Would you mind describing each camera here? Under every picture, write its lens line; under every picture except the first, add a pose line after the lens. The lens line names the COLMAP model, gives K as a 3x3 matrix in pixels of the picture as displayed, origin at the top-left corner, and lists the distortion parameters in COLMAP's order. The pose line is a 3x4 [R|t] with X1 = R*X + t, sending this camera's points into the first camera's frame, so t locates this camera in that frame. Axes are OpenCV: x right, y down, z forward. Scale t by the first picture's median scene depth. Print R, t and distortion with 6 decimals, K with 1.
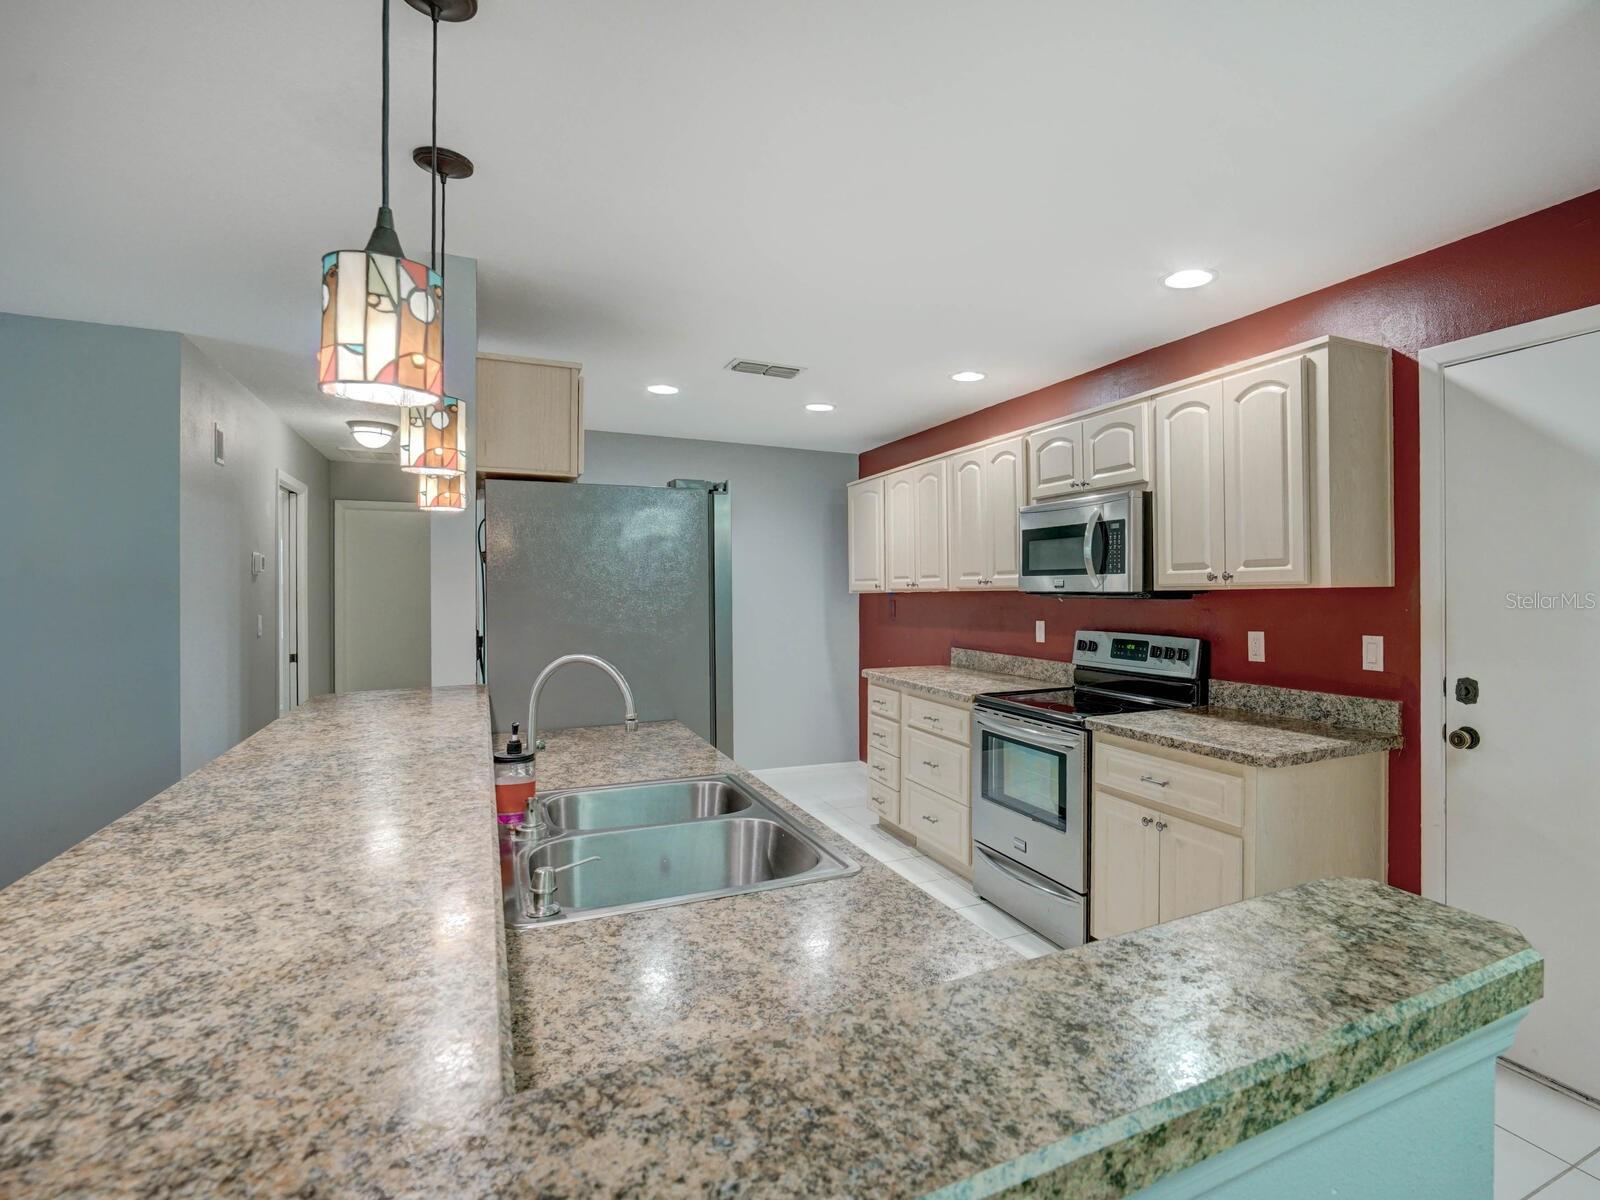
lens RADIAL K [[796.4, 0, 904.6], [0, 796.4, 586.3], [0, 0, 1]] dist [-0.024631, 0.007791]
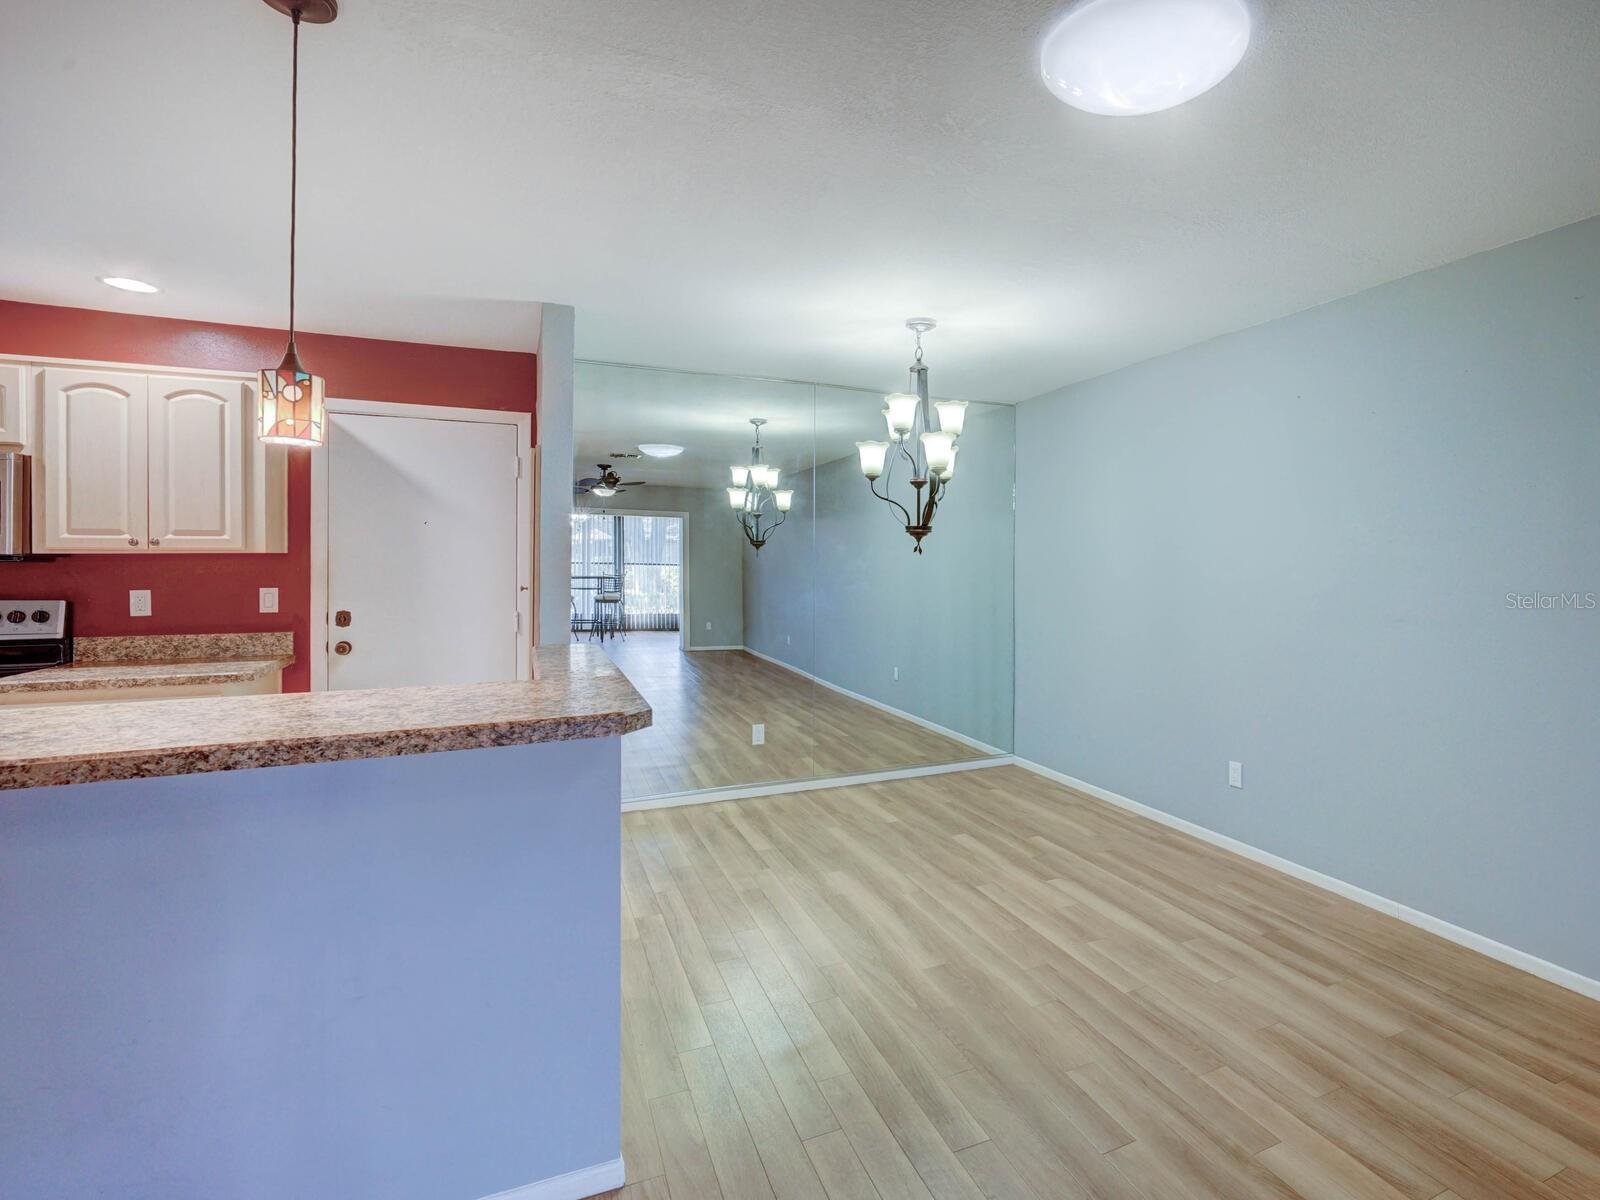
lens RADIAL K [[796.4, 0, 905.7], [0, 796.4, 567.6], [0, 0, 1]] dist [-0.024631, 0.007791]
pose [[0.042097, 0.000696, 0.999113, -0.620738], [-0.008691, 0.999962, -0.000330, 0.013779], [-0.999076, -0.008669, 0.042101, -0.157225]]
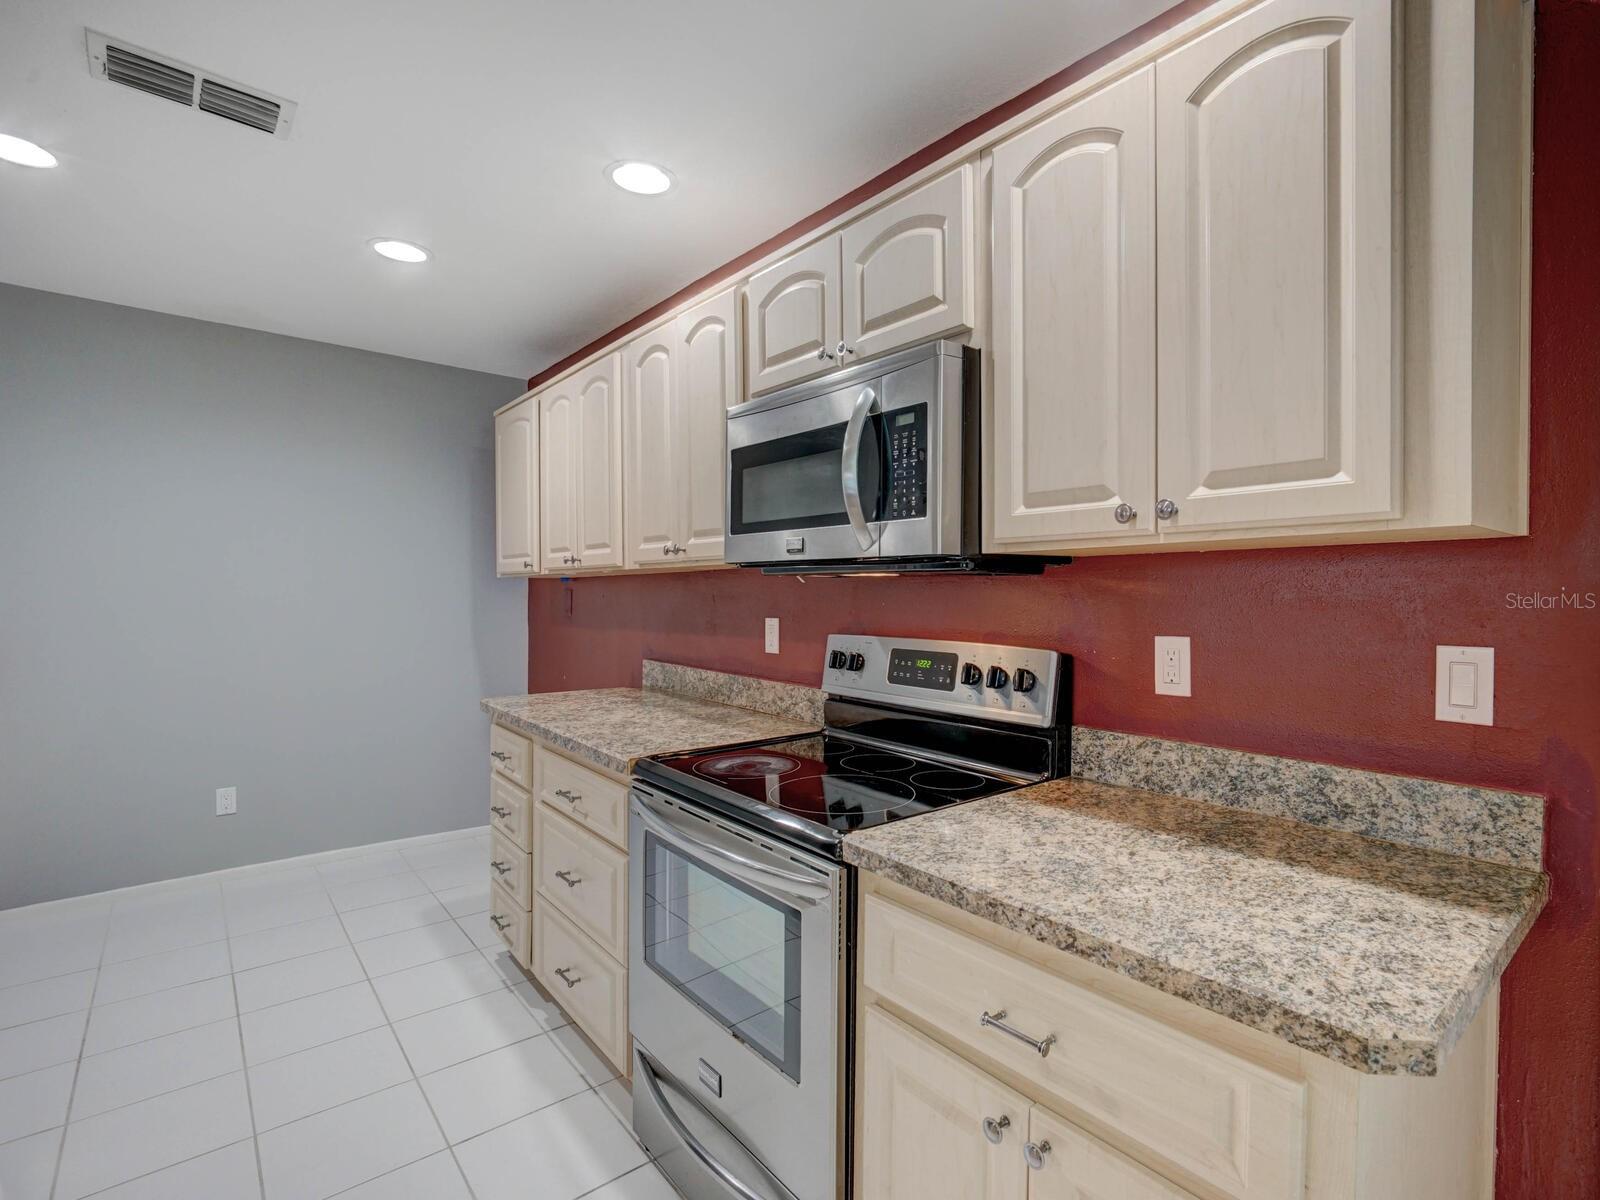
lens RADIAL K [[796.4, 0, 851.6], [0, 796.4, 604.0], [0, 0, 1]] dist [-0.024631, 0.007791]
pose [[0.973016, 0.002318, 0.230726, 0.119456], [-0.007472, 0.999742, 0.021468, 0.025601], [-0.230616, -0.022613, 0.972782, 0.525738]]
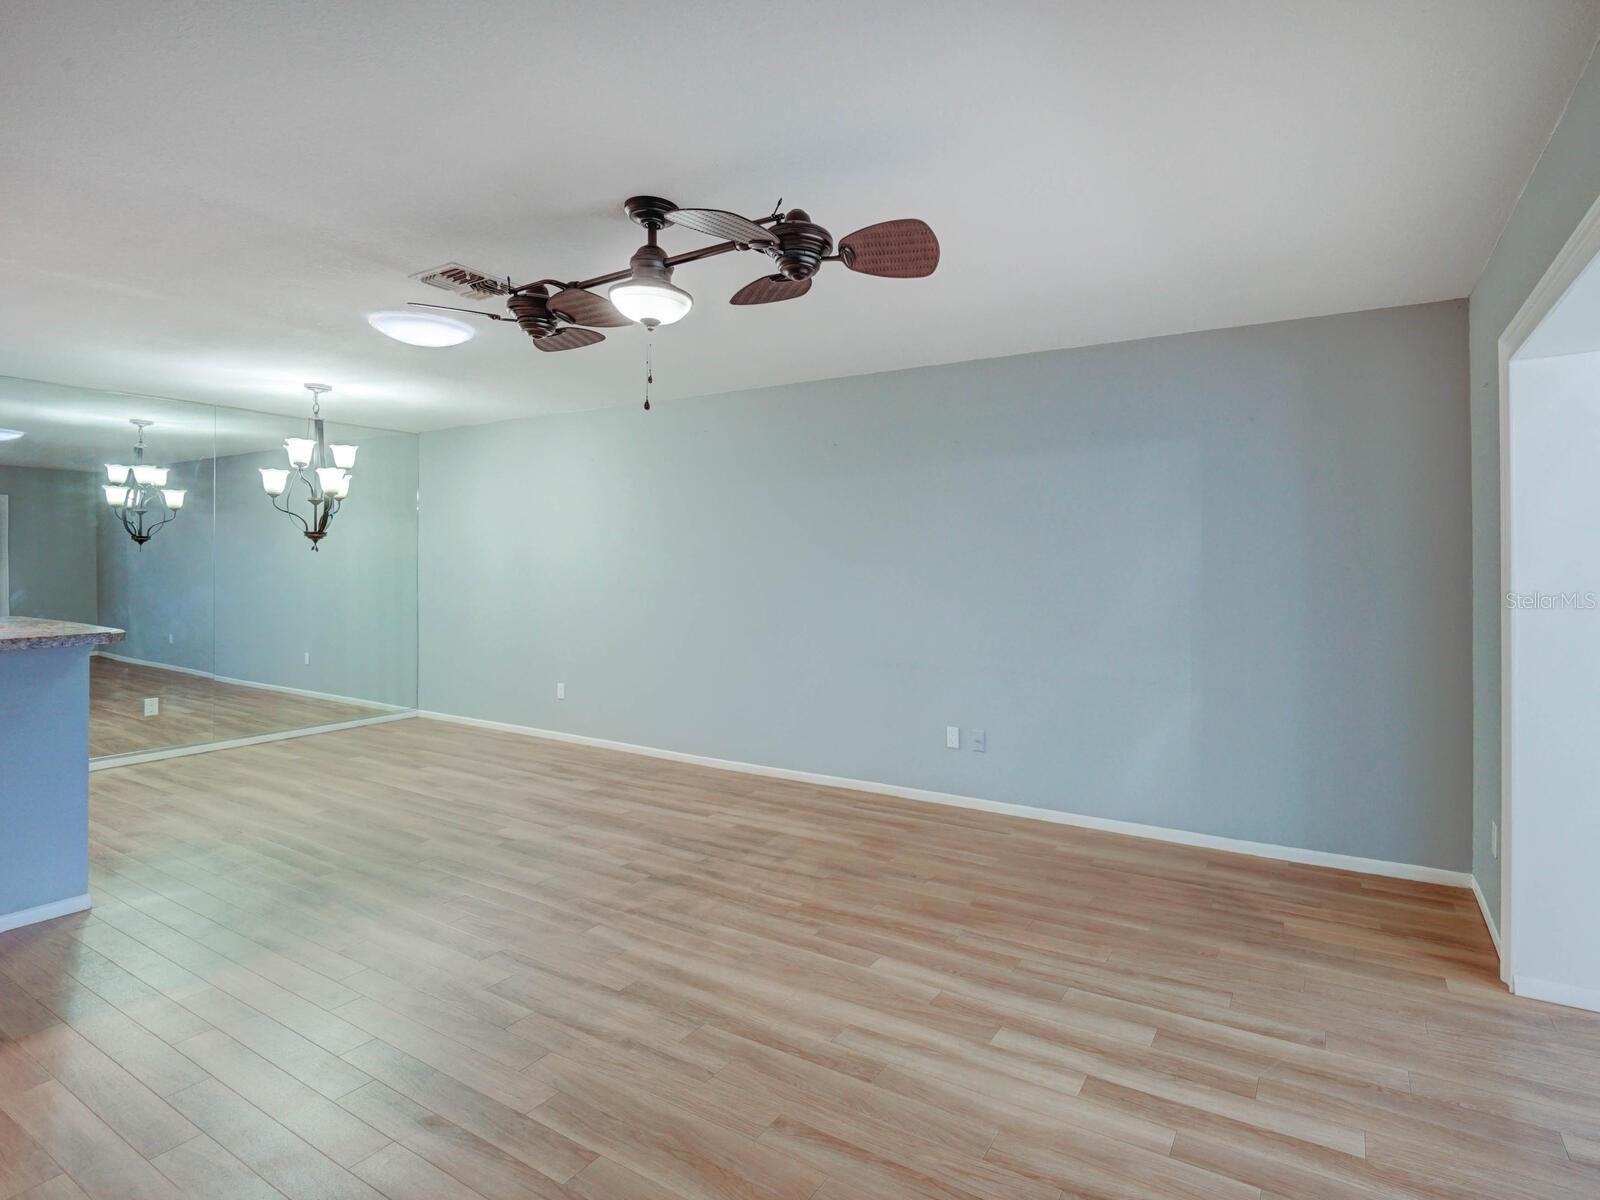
lens RADIAL K [[796.4, 0, 909.9], [0, 796.4, 564.7], [0, 0, 1]] dist [-0.024631, 0.007791]
pose [[-0.551038, -0.002678, 0.834476, -1.424870], [-0.008652, 0.999959, -0.002505, 0.012641], [-0.834435, -0.008600, -0.551039, -0.249827]]
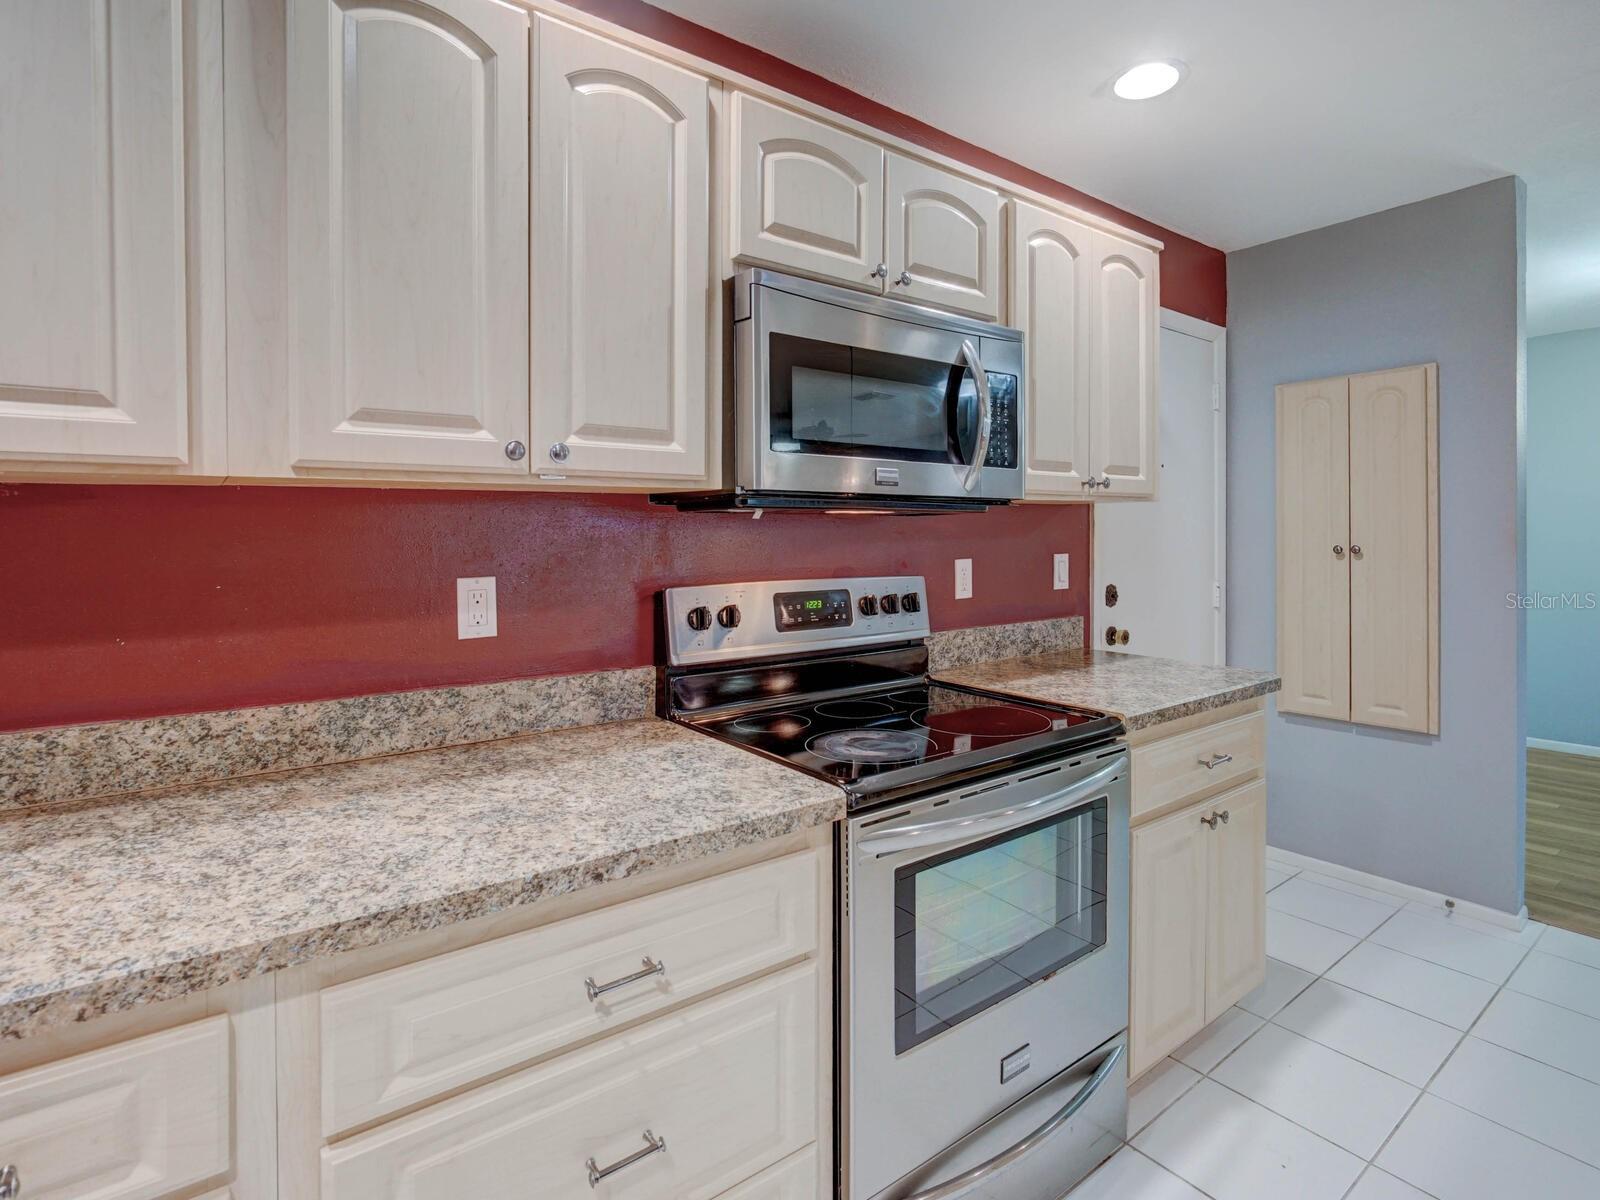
lens RADIAL K [[796.4, 0, 787.6], [0, 796.4, 558.0], [0, 0, 1]] dist [-0.024631, 0.007791]
pose [[-0.164792, -0.020297, 0.986120, -0.272659], [0.003961, 0.999767, 0.021240, 0.036269], [-0.986320, 0.007406, -0.164673, 1.228994]]
